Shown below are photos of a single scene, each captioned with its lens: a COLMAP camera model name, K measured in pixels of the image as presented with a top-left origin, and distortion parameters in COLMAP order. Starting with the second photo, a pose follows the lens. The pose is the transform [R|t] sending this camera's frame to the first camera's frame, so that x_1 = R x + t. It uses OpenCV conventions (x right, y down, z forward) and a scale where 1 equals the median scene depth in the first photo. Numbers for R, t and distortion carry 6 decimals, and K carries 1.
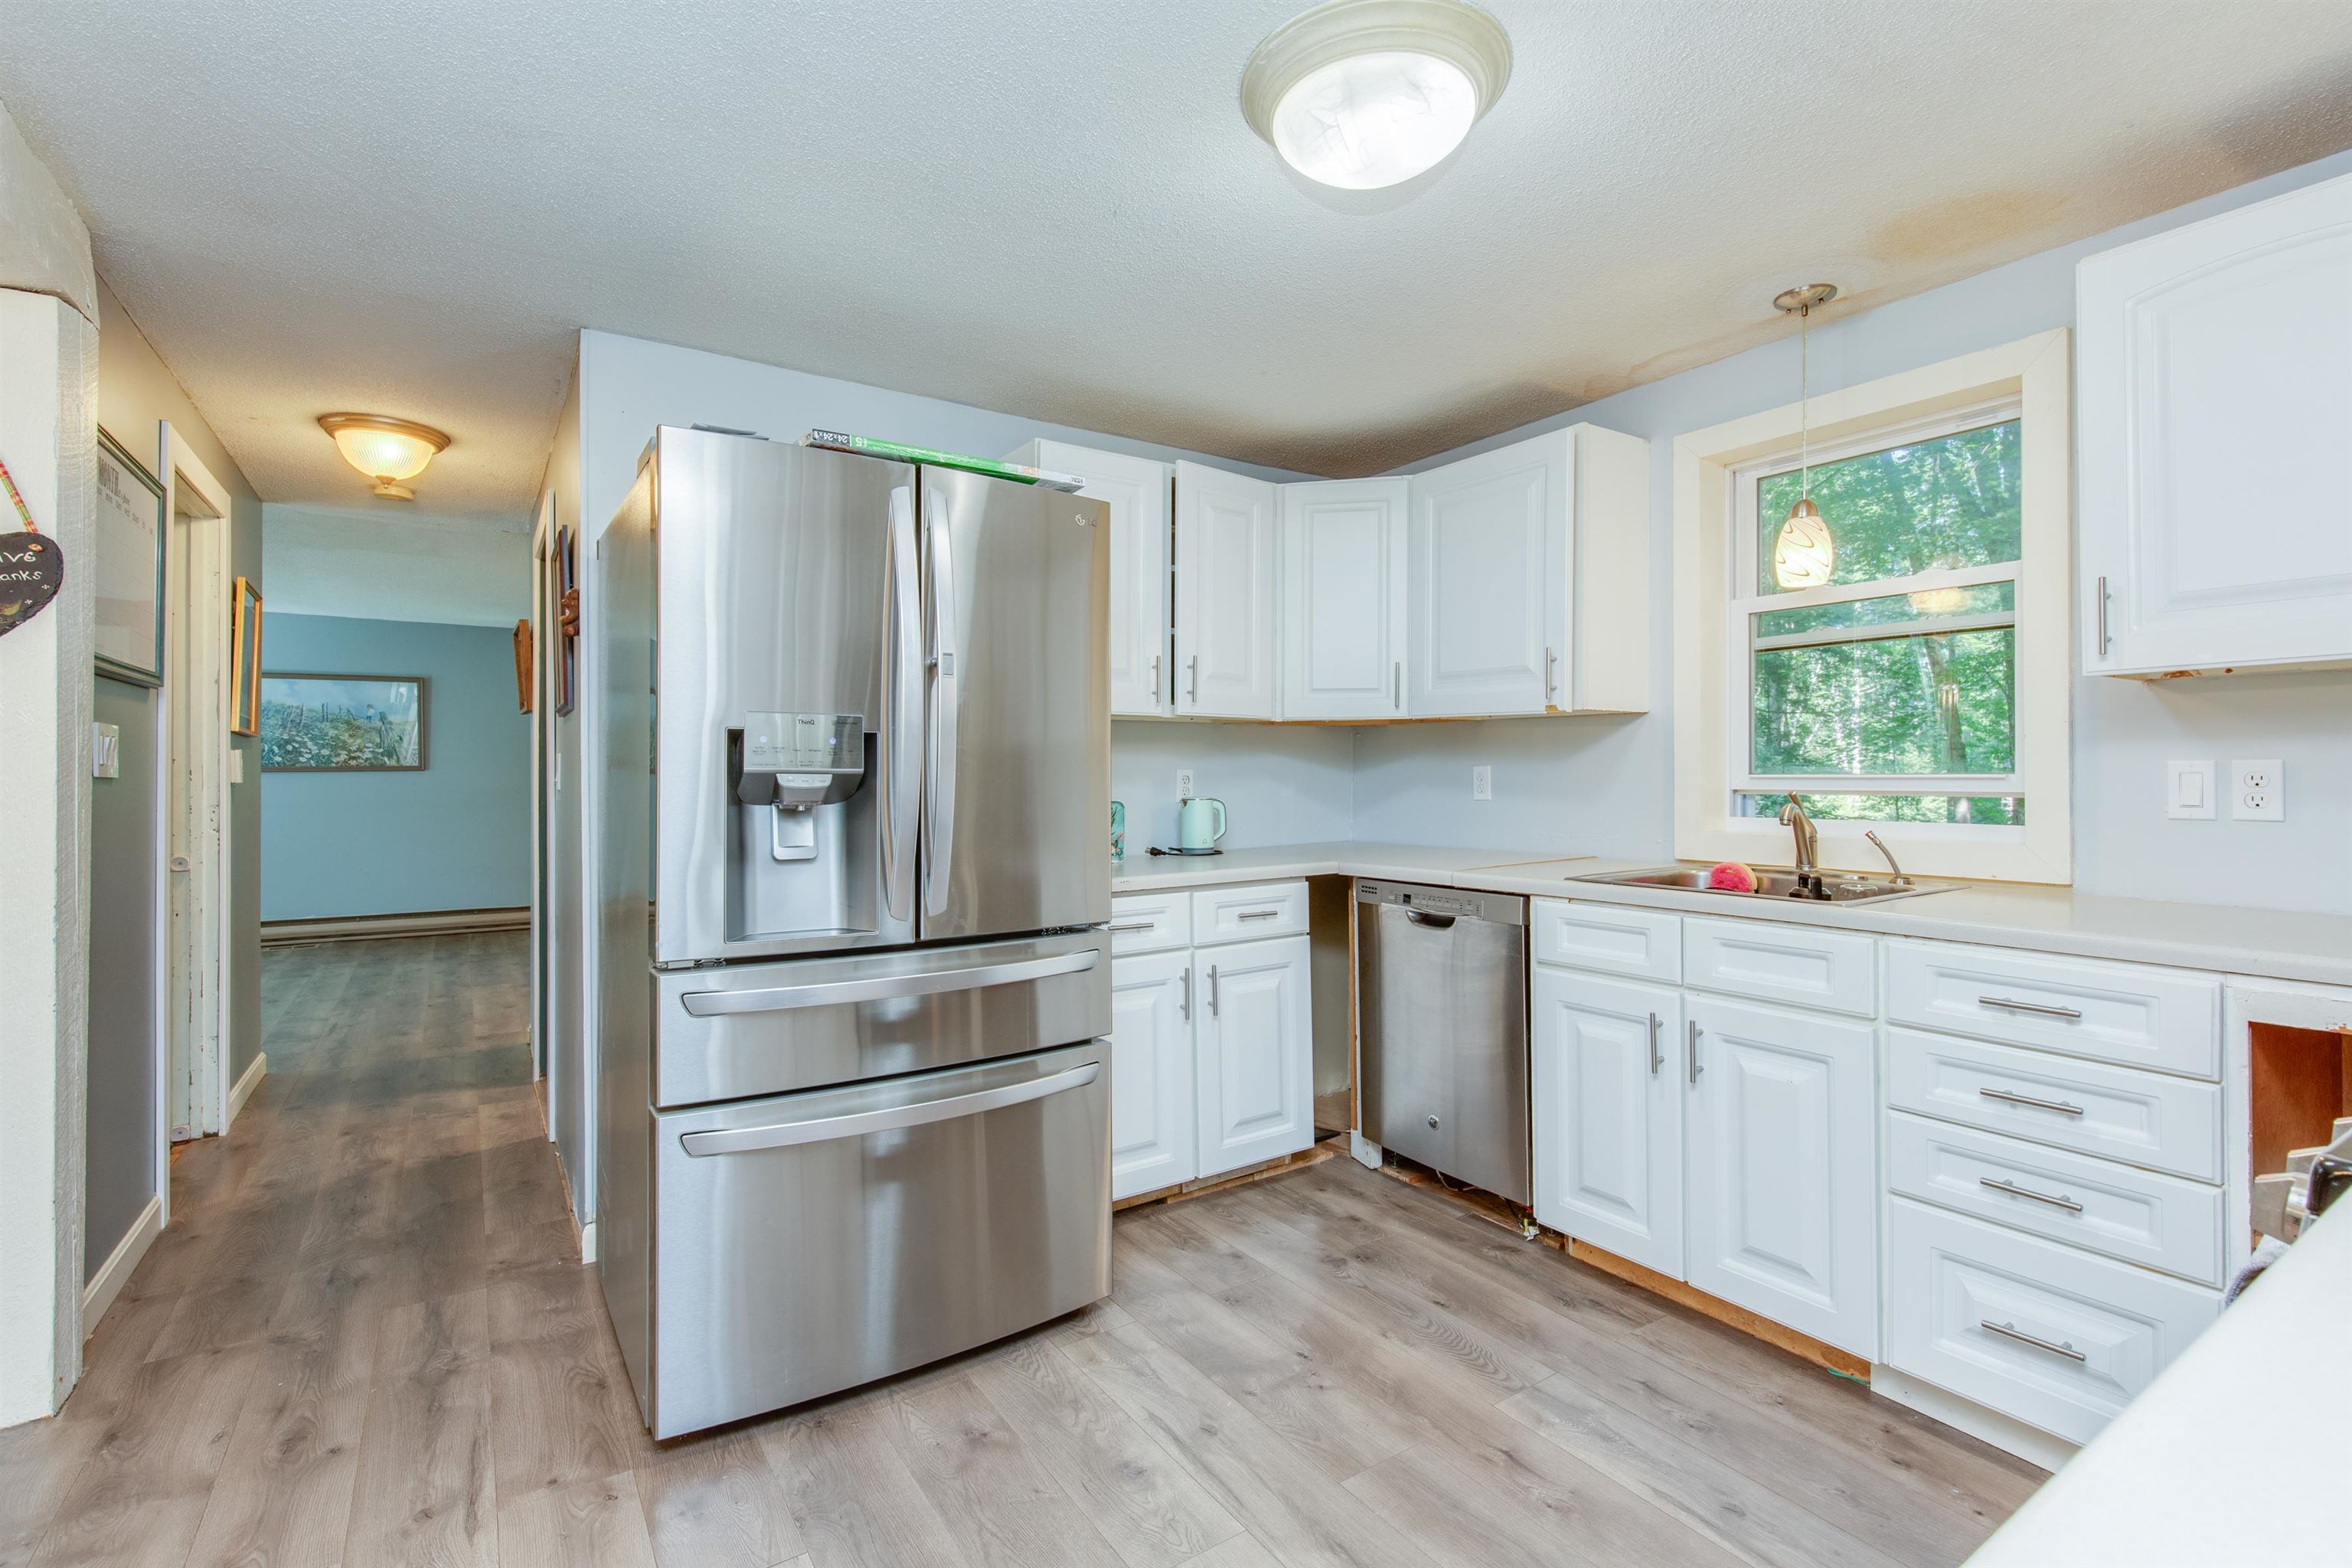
lens RADIAL K [[1094.1, 0, 1169.4], [0, 1094.1, 780.3], [0, 0, 1]] dist [0.004123, -0.000265]
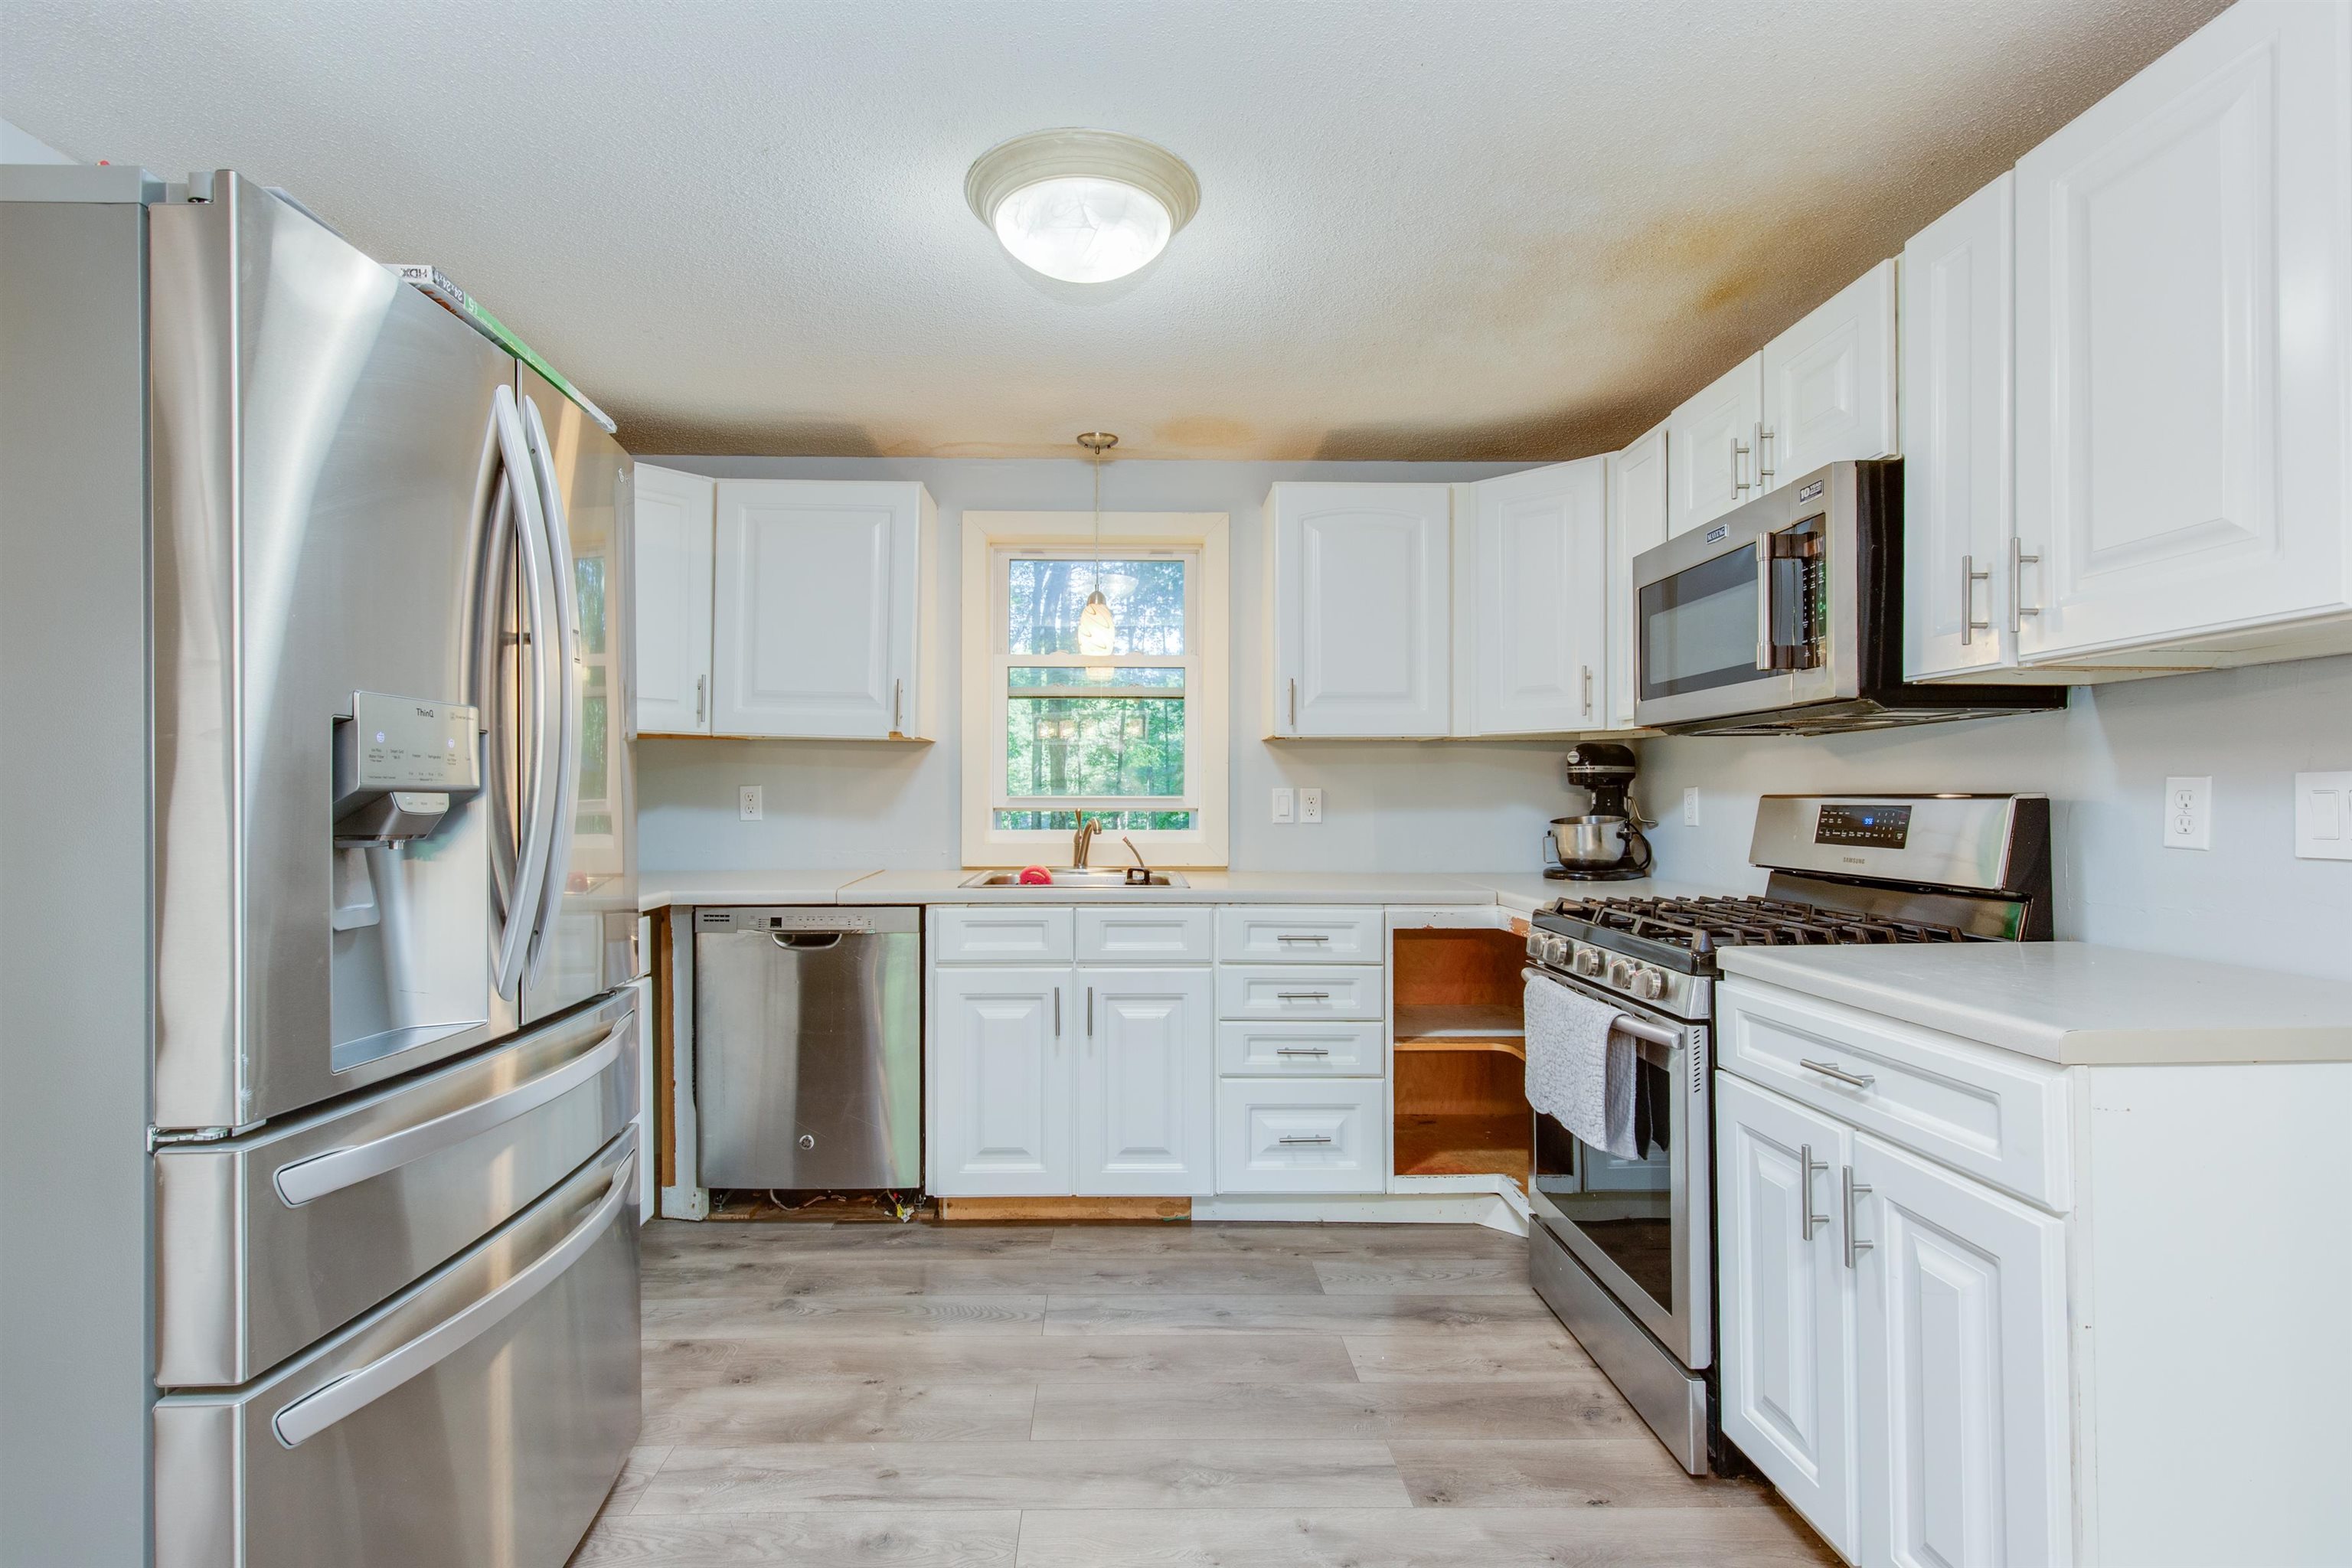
lens RADIAL K [[1109.3, 0, 1175.5], [0, 1109.3, 794.8], [0, 0, 1]] dist [0.001478, -0.000202]
pose [[0.514329, 0.003257, 0.857587, -0.601229], [-0.000133, 0.999993, -0.003718, -0.002032], [-0.857593, 0.001798, 0.514326, 0.248529]]
